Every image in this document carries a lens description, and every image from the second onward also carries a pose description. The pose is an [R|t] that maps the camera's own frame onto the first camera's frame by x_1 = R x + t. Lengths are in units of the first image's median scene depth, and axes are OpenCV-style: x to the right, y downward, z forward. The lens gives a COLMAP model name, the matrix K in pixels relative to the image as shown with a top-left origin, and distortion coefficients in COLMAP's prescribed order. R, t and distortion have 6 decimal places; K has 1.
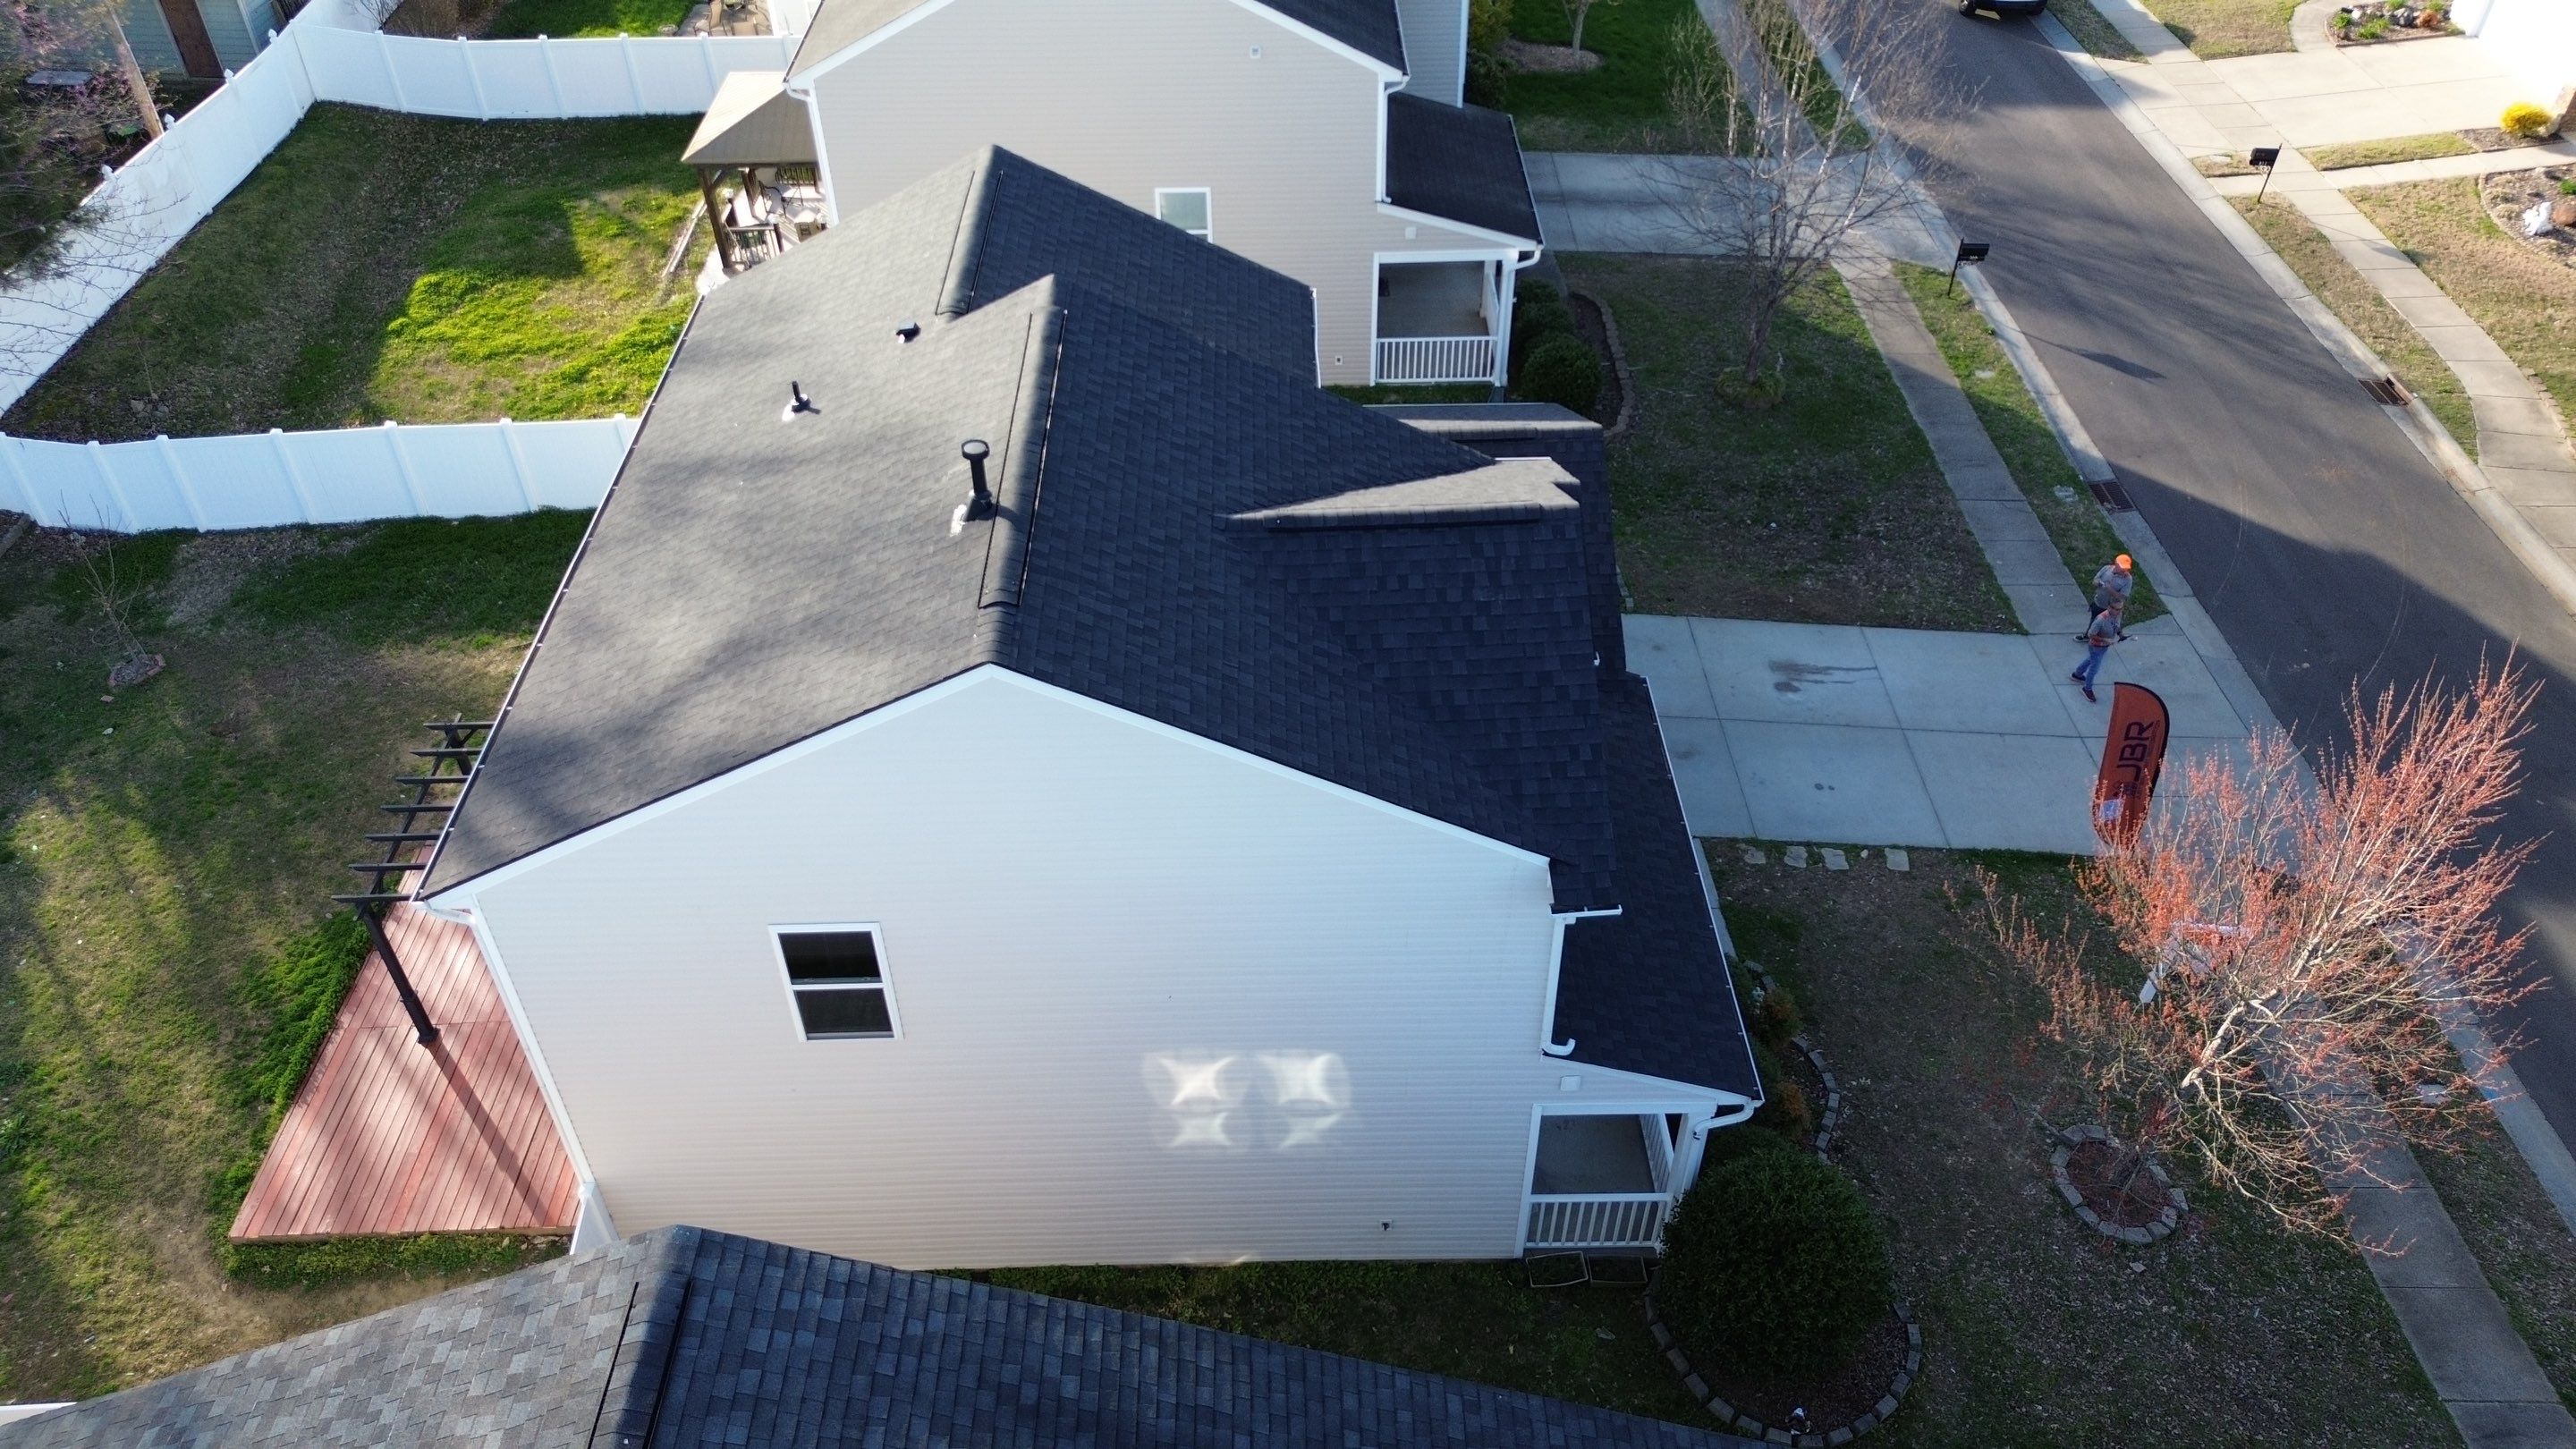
lens RADIAL K [[1820.2, 0, 1288.9], [0, 1820.2, 708.5], [0, 0, 1]] dist [0.079523, -0.082544]
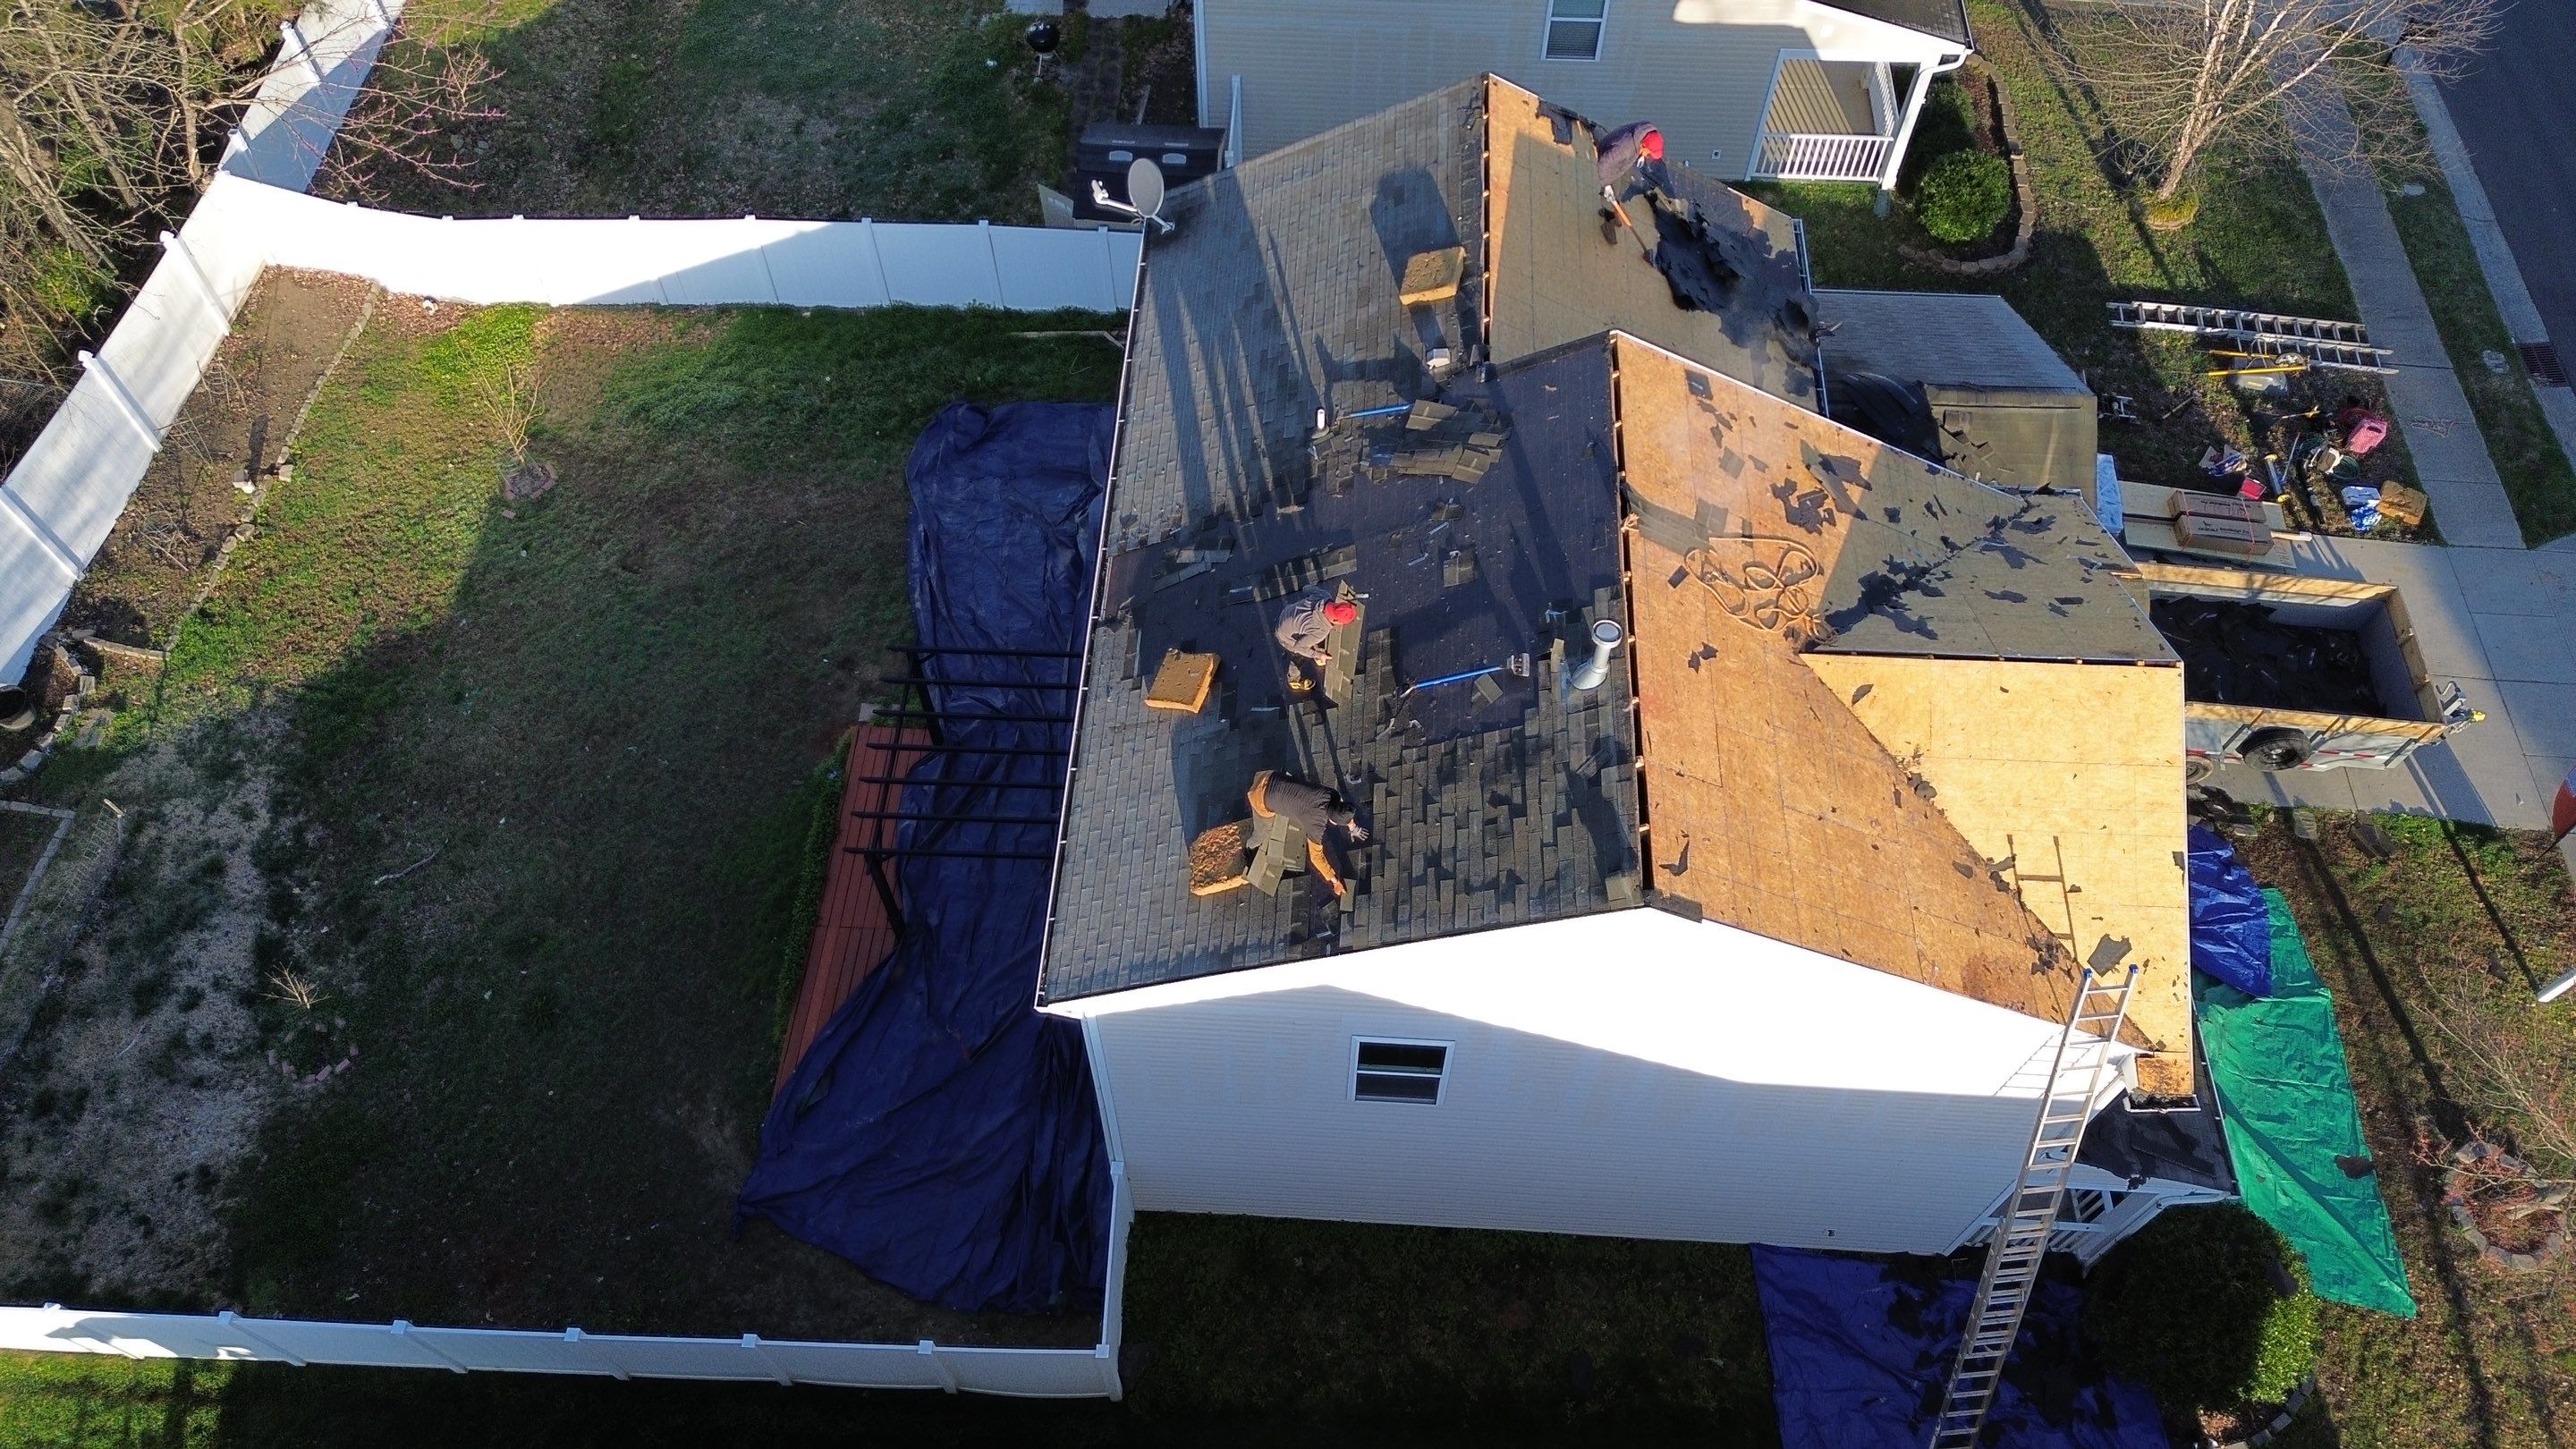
lens RADIAL K [[1820.2, 0, 1280.7], [0, 1820.2, 709.9], [0, 0, 1]] dist [0.079523, -0.082544]
pose [[0.997486, 0.063077, -0.032304, -0.197495], [-0.051592, 0.958846, 0.279201, -0.231371], [0.048586, -0.276832, 0.959689, 0.023260]]
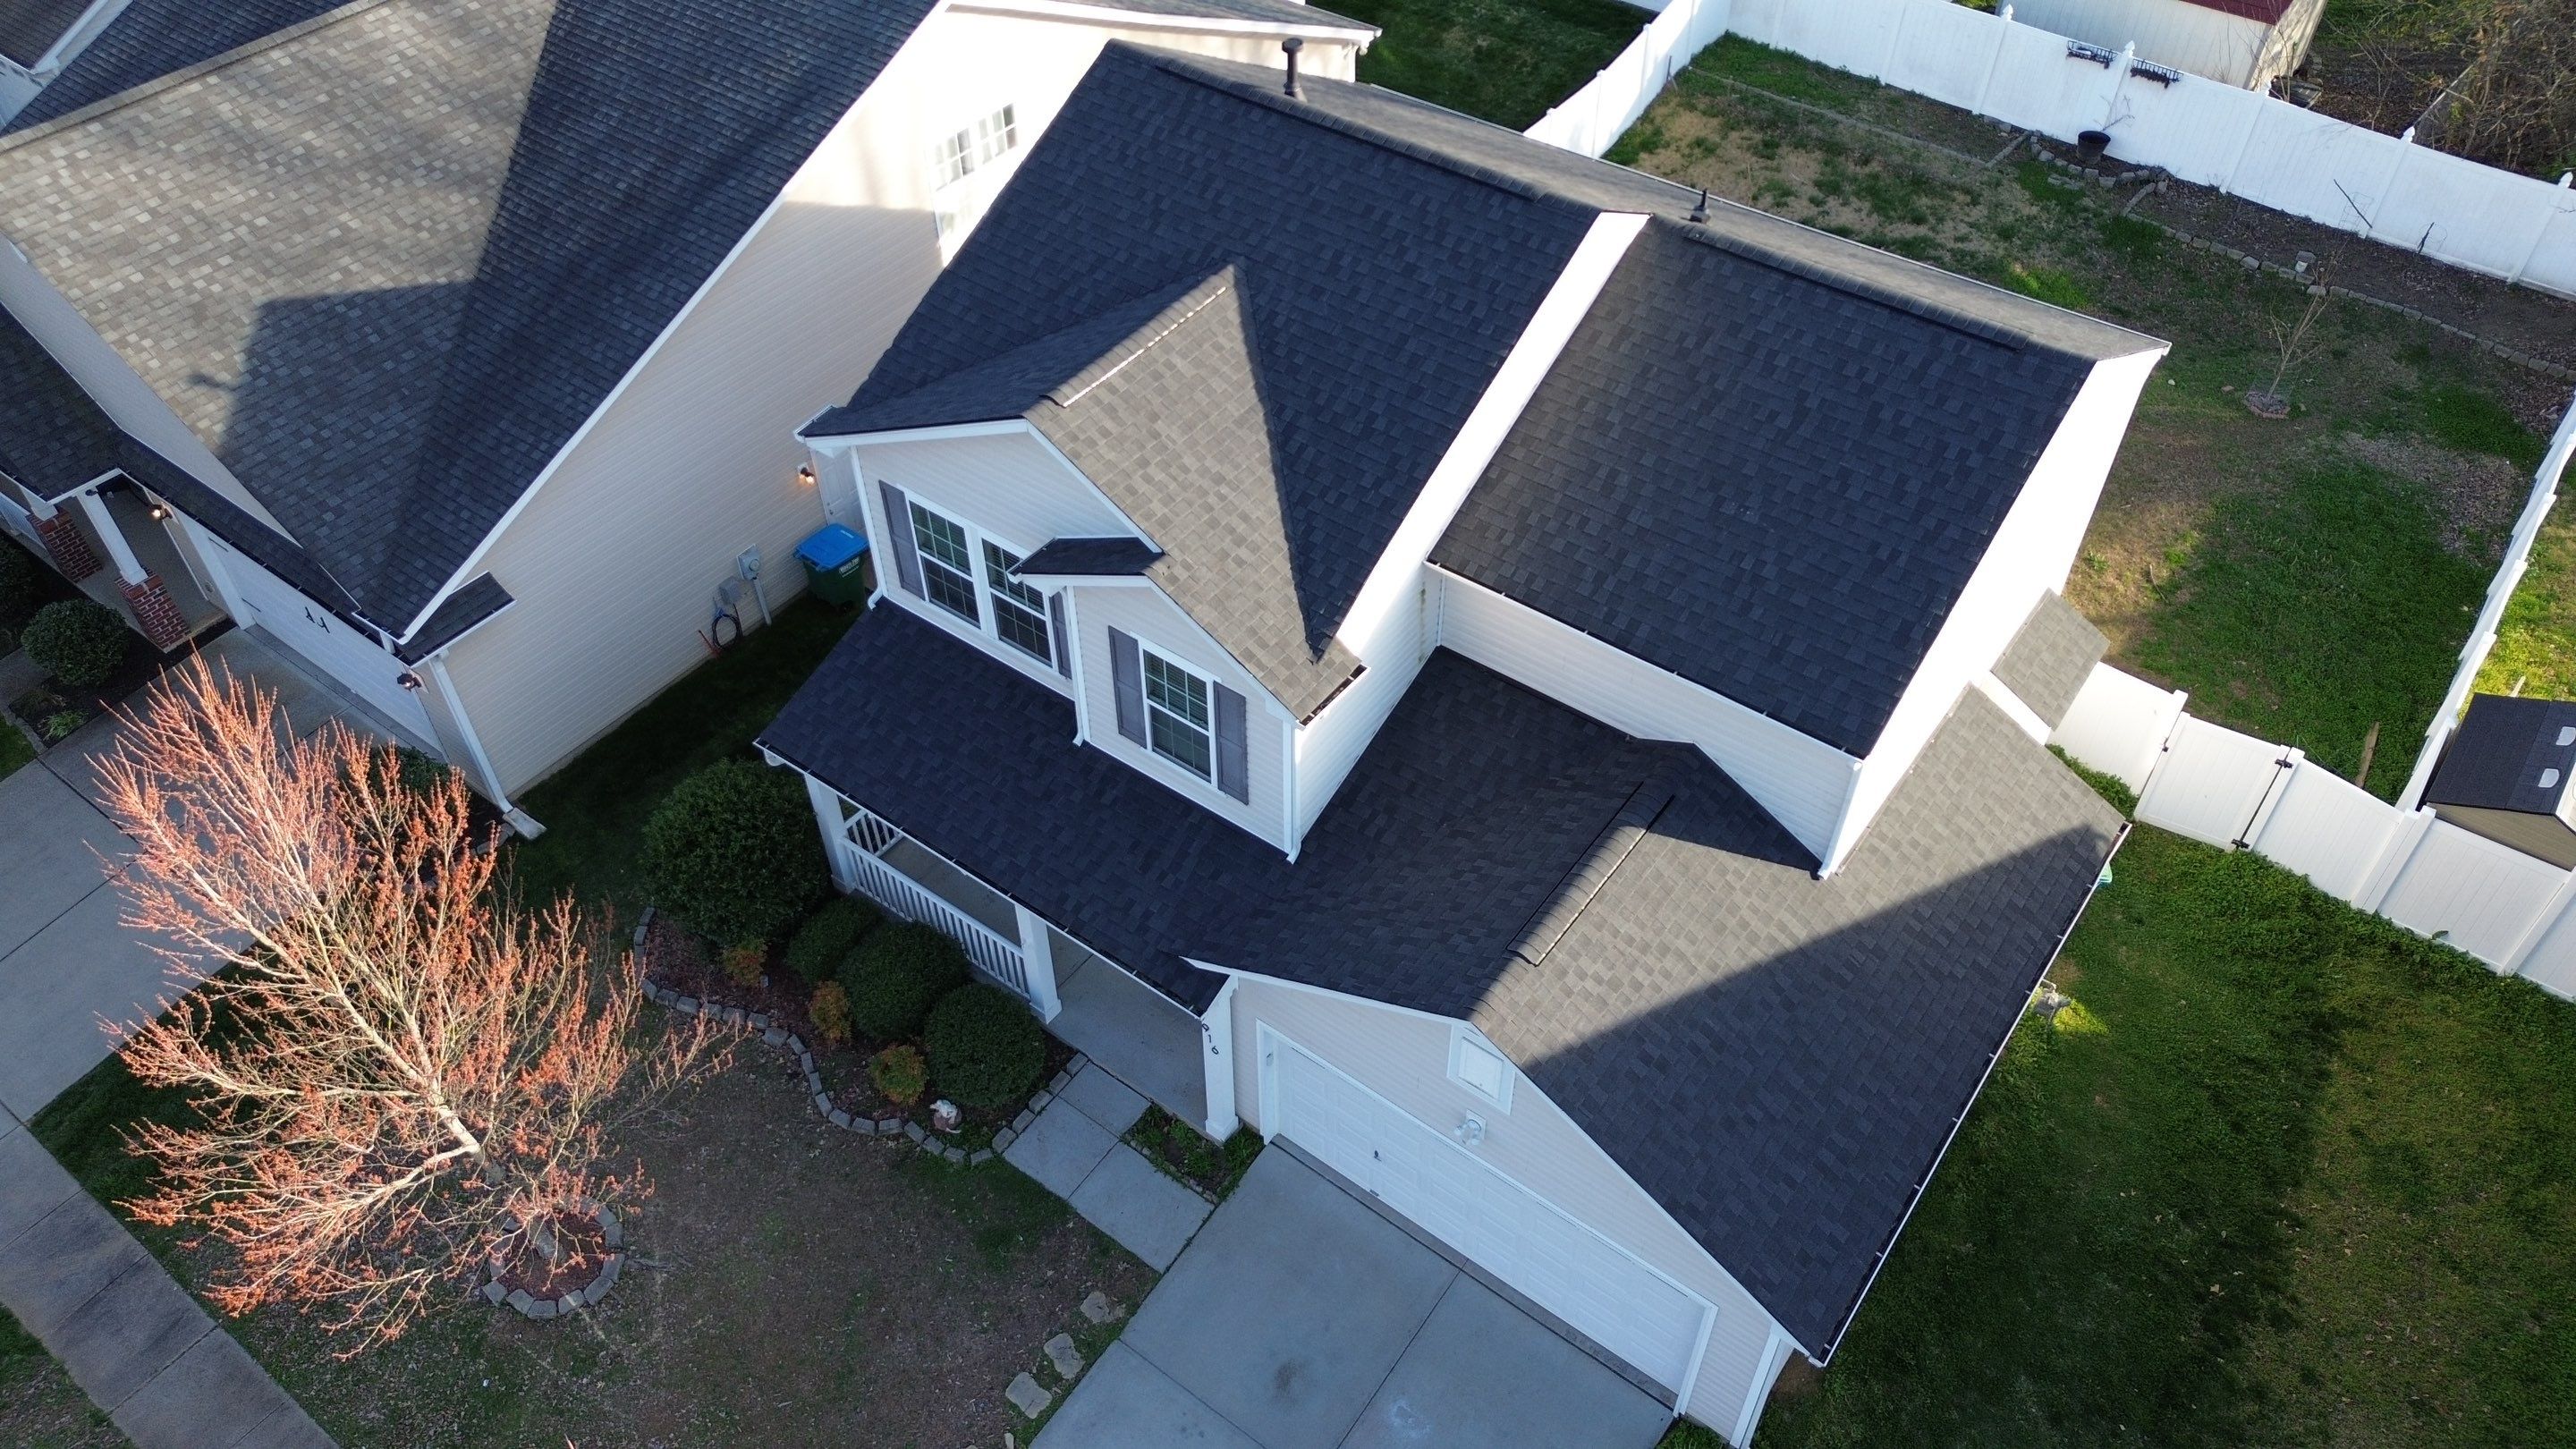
lens RADIAL K [[1820.2, 0, 1279.3], [0, 1820.2, 715.1], [0, 0, 1]] dist [0.079523, -0.082544]
pose [[-0.614033, 0.567648, -0.548398, 0.487442], [-0.498009, 0.260398, 0.827152, -0.662299], [0.612332, 0.781005, 0.122801, 0.749097]]
